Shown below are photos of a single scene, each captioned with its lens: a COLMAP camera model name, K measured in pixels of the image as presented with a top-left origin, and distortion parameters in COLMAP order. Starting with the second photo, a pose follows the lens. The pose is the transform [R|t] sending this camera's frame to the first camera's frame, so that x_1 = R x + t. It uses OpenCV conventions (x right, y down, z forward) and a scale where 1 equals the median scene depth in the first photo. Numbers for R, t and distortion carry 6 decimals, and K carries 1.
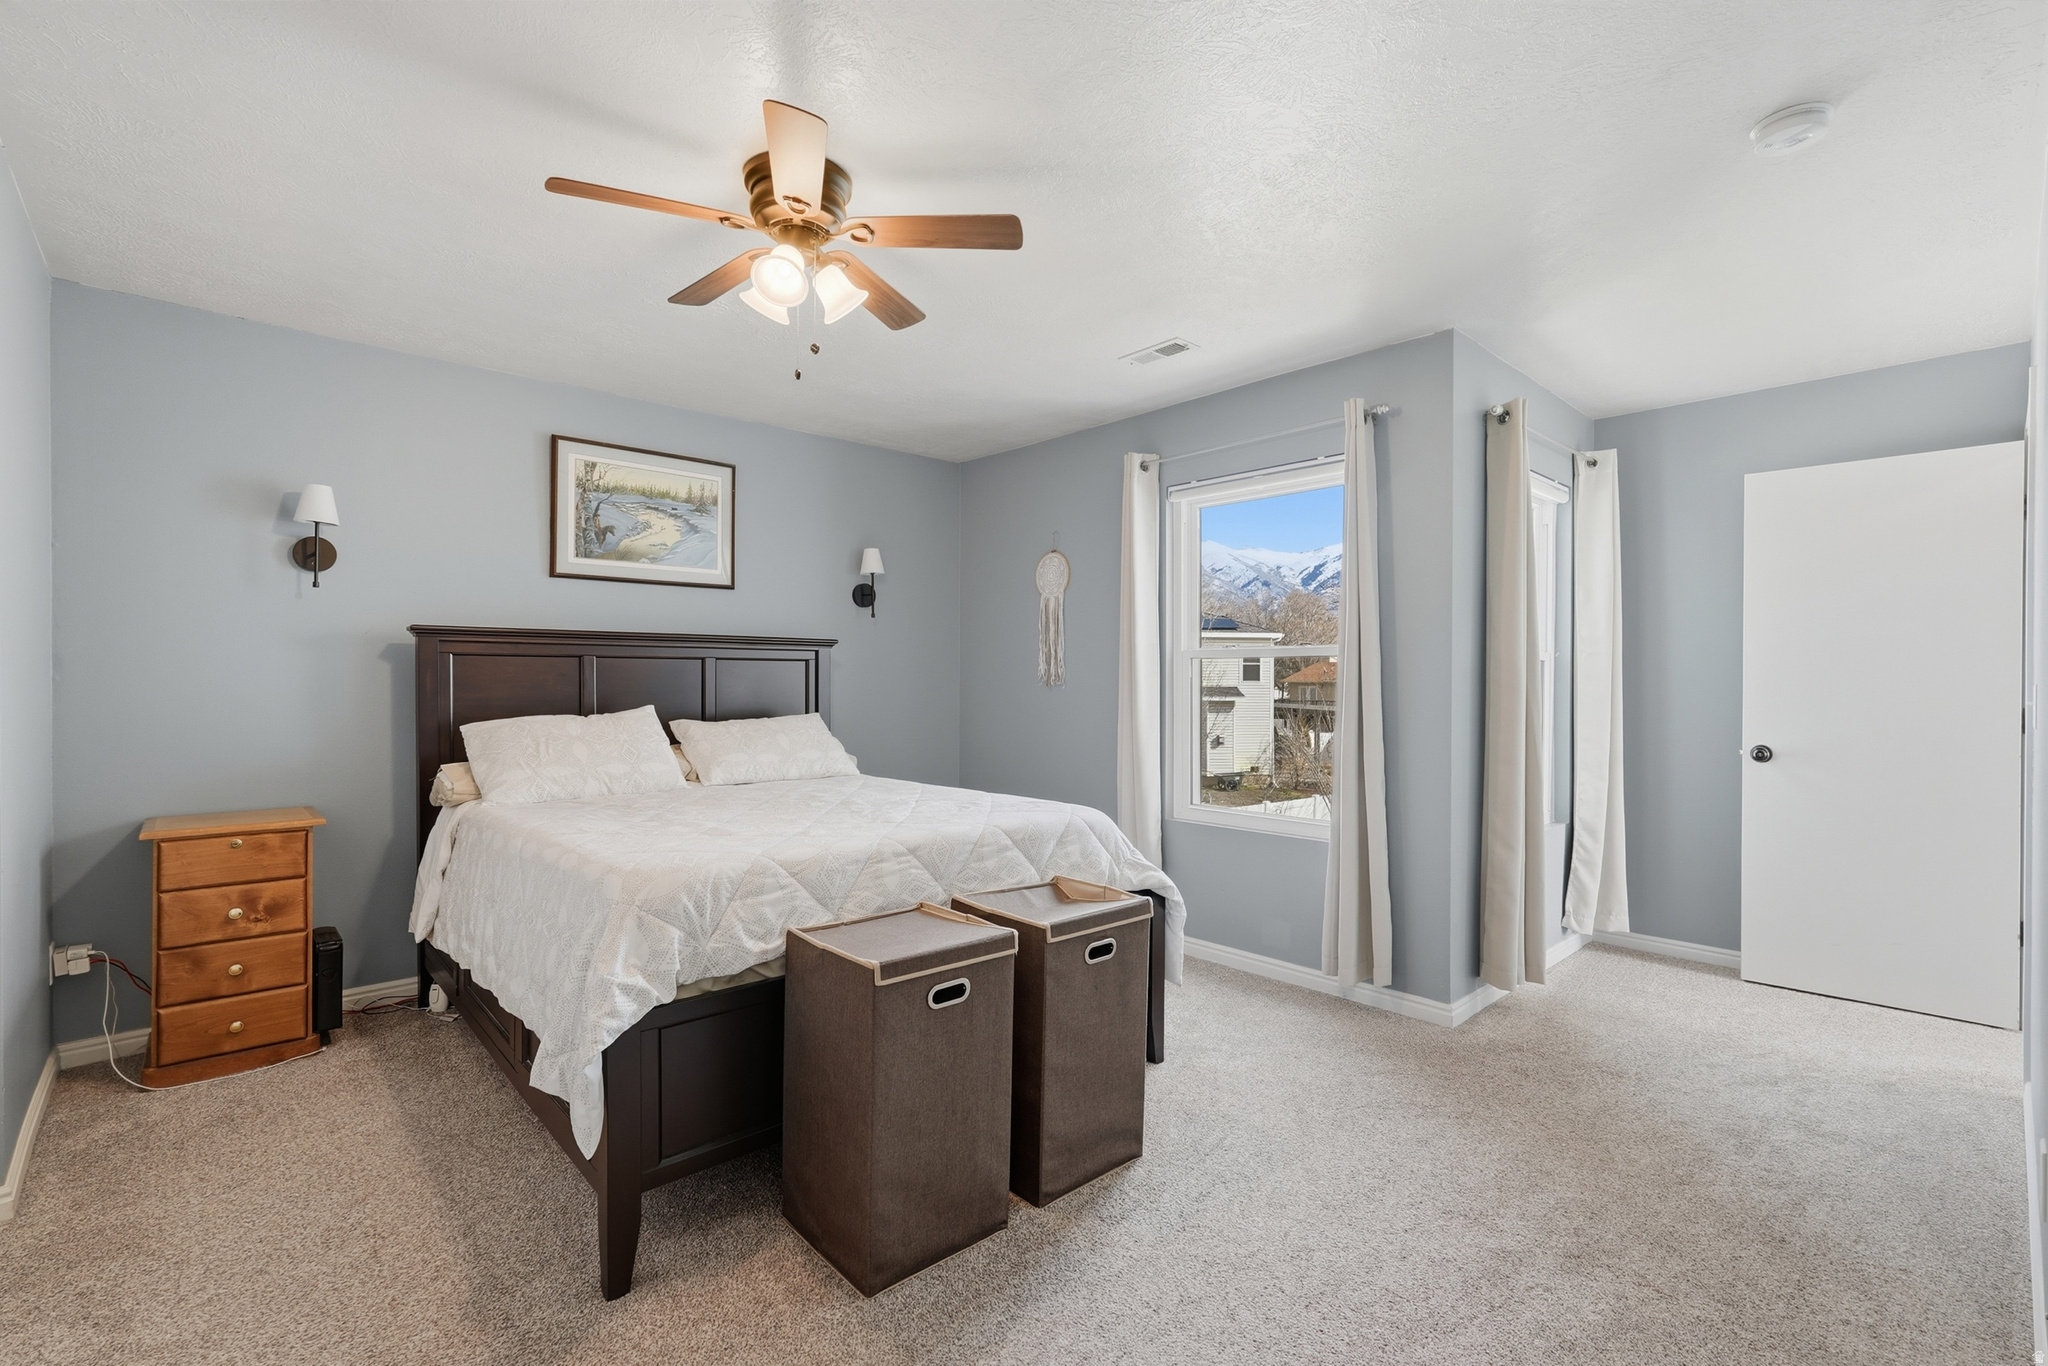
lens RADIAL K [[914.2, 0, 1023.4], [0, 914.2, 683.1], [0, 0, 1]] dist [-0.012823, 0.006939]
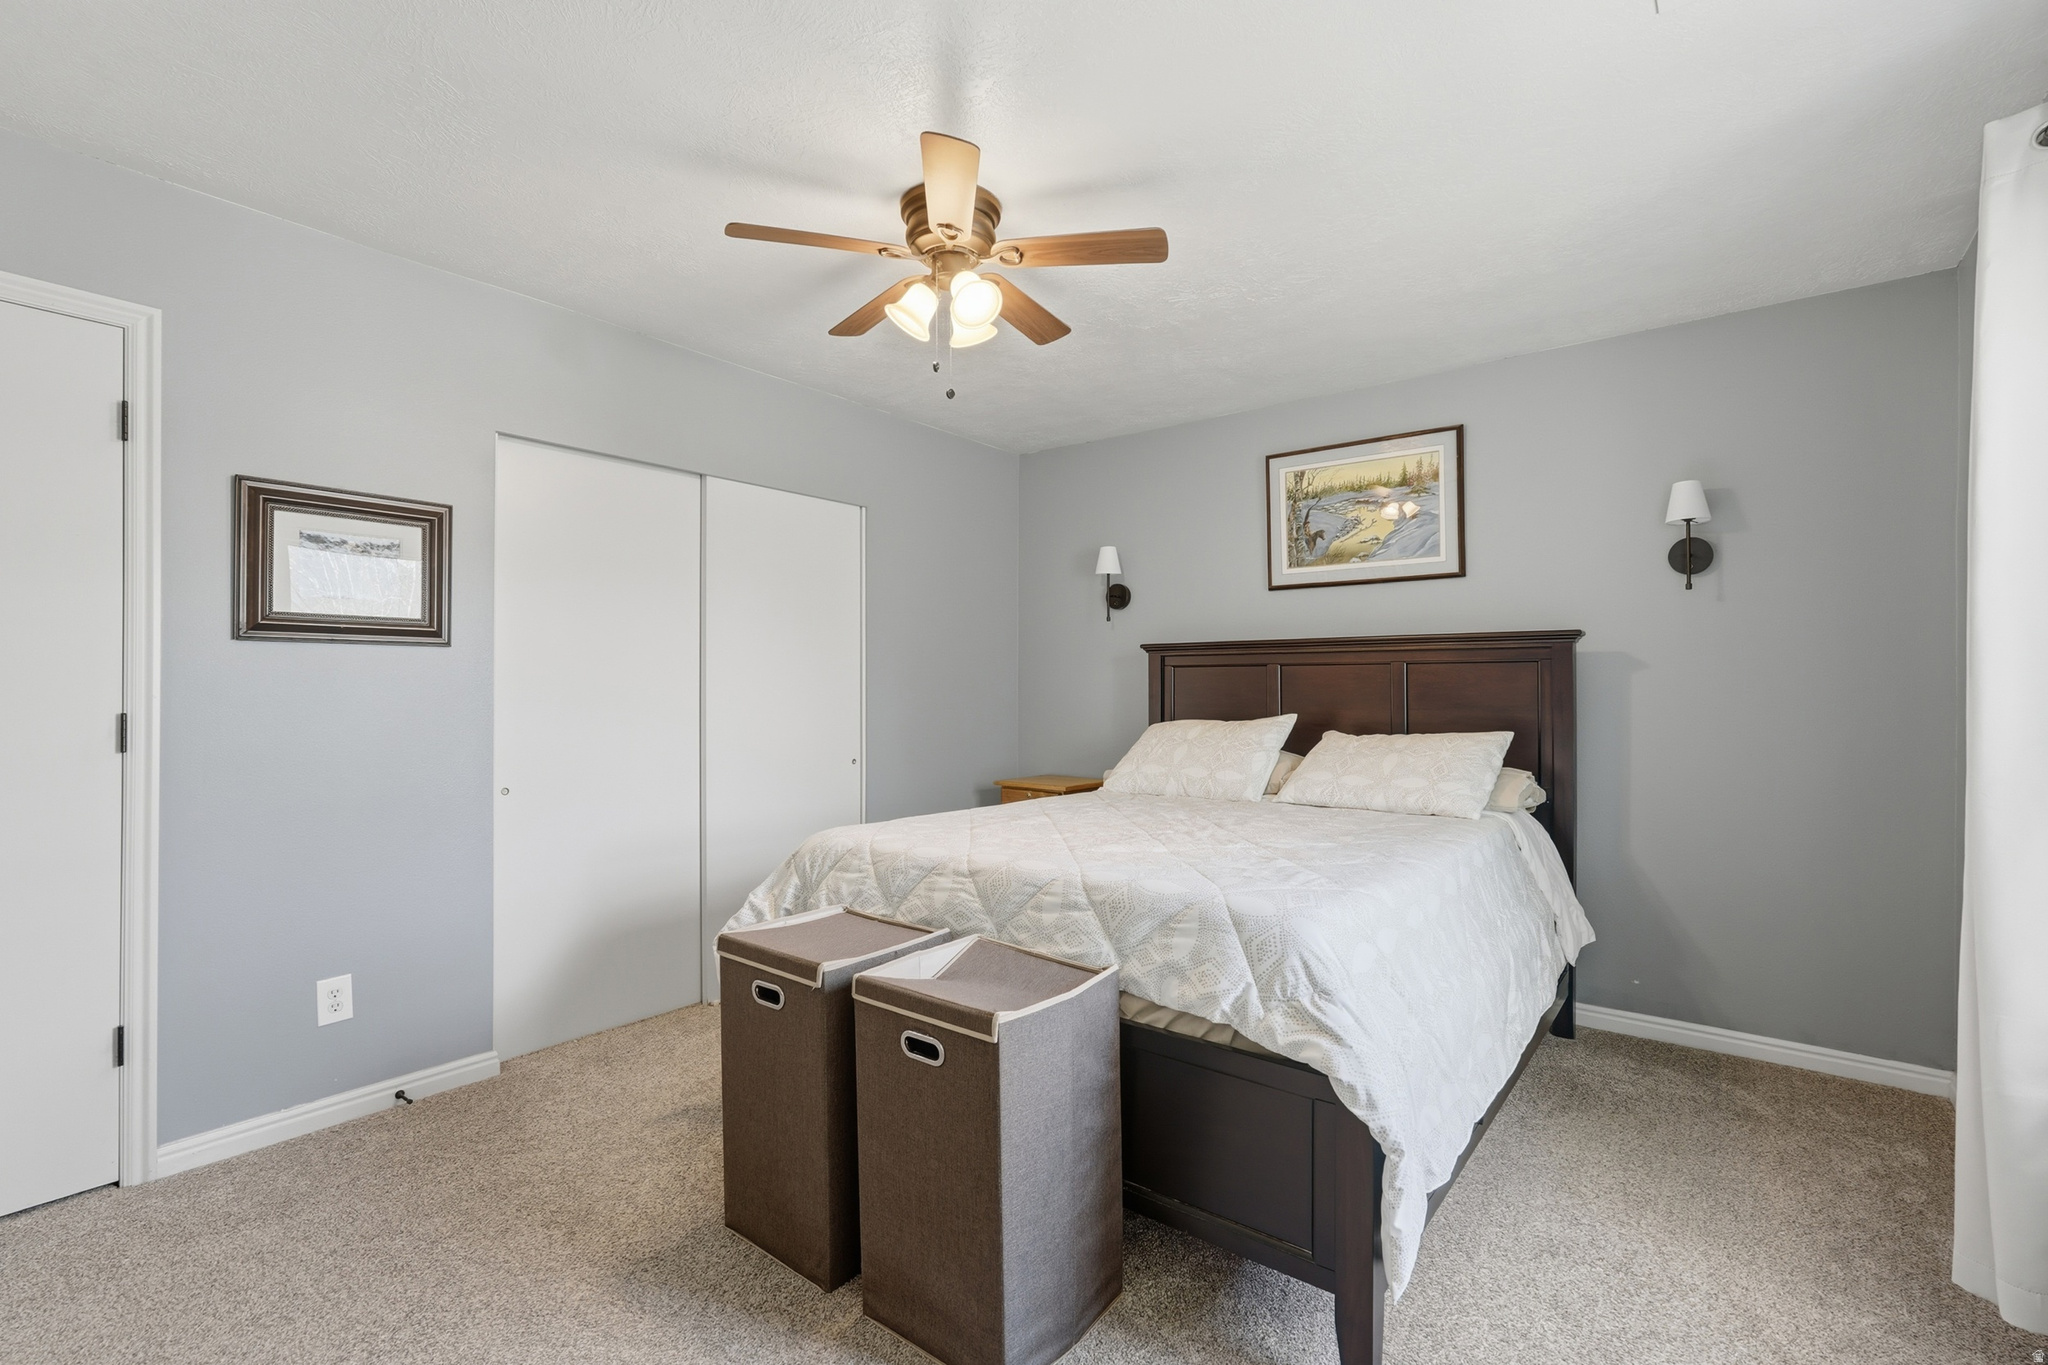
lens RADIAL K [[914.2, 0, 1026.1], [0, 914.2, 681.4], [0, 0, 1]] dist [-0.012823, 0.006939]
pose [[0.177863, -0.010069, -0.984004, 0.462406], [-0.003702, 0.999934, -0.010901, 0.001461], [0.984048, 0.005581, 0.177814, 0.526469]]
